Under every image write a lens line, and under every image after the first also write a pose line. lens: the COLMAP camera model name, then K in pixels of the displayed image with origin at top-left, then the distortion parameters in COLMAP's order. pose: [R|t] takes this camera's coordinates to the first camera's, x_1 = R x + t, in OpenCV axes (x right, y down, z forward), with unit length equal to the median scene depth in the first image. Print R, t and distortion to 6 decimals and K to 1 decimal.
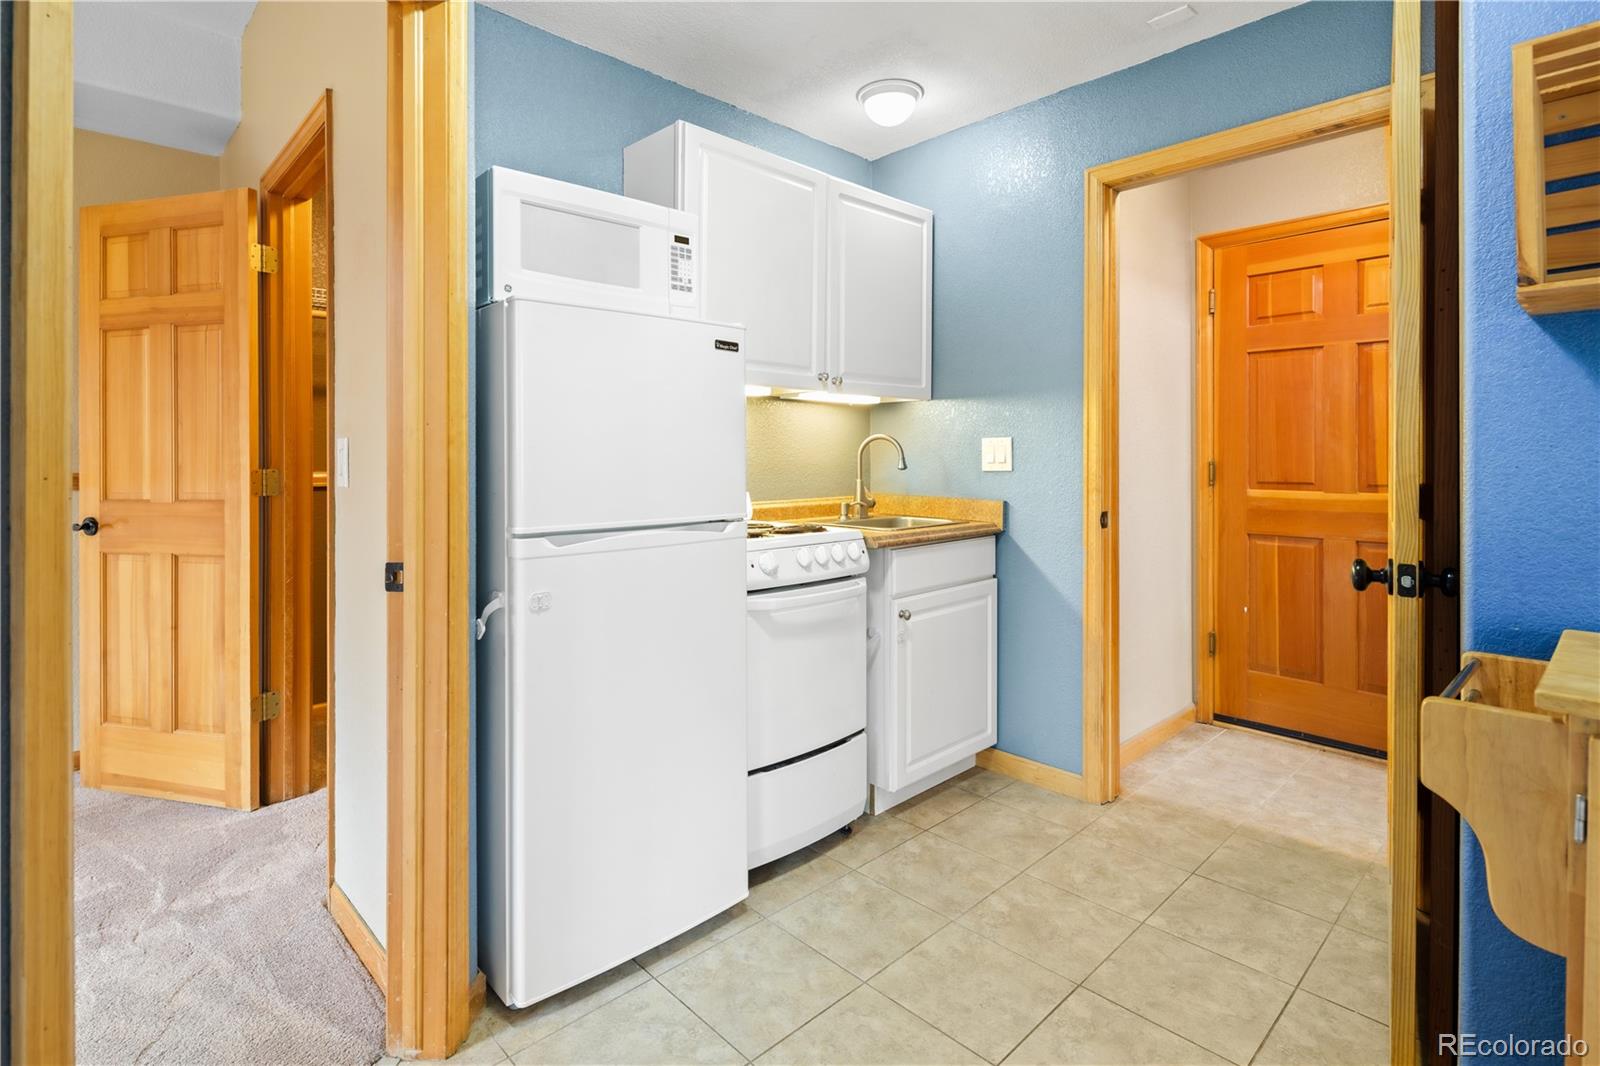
lens RADIAL K [[780.1, 0, 790.3], [0, 780.1, 462.8], [0, 0, 1]] dist [0.001982, -0.001116]
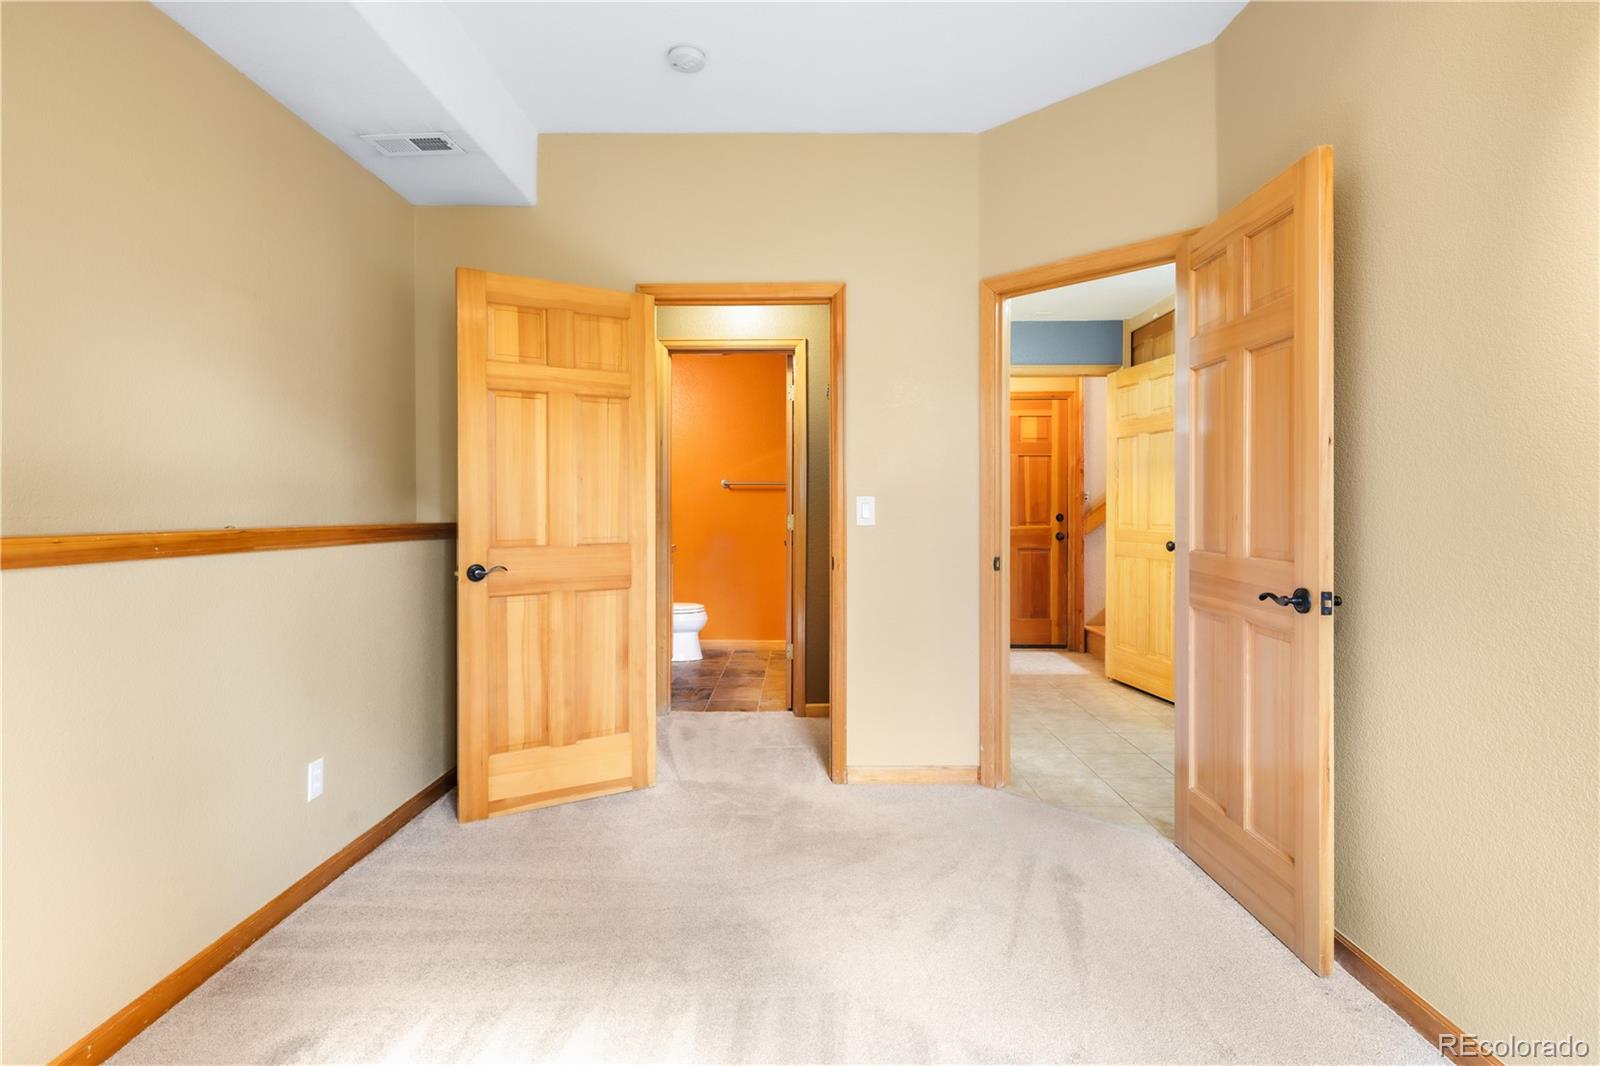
lens RADIAL K [[780.1, 0, 794.8], [0, 780.1, 518.0], [0, 0, 1]] dist [0.001982, -0.001116]
pose [[0.699572, -0.007109, 0.714527, -1.374567], [0.005878, 0.999974, 0.004194, 0.004835], [-0.714538, 0.001266, 0.699595, -0.051468]]
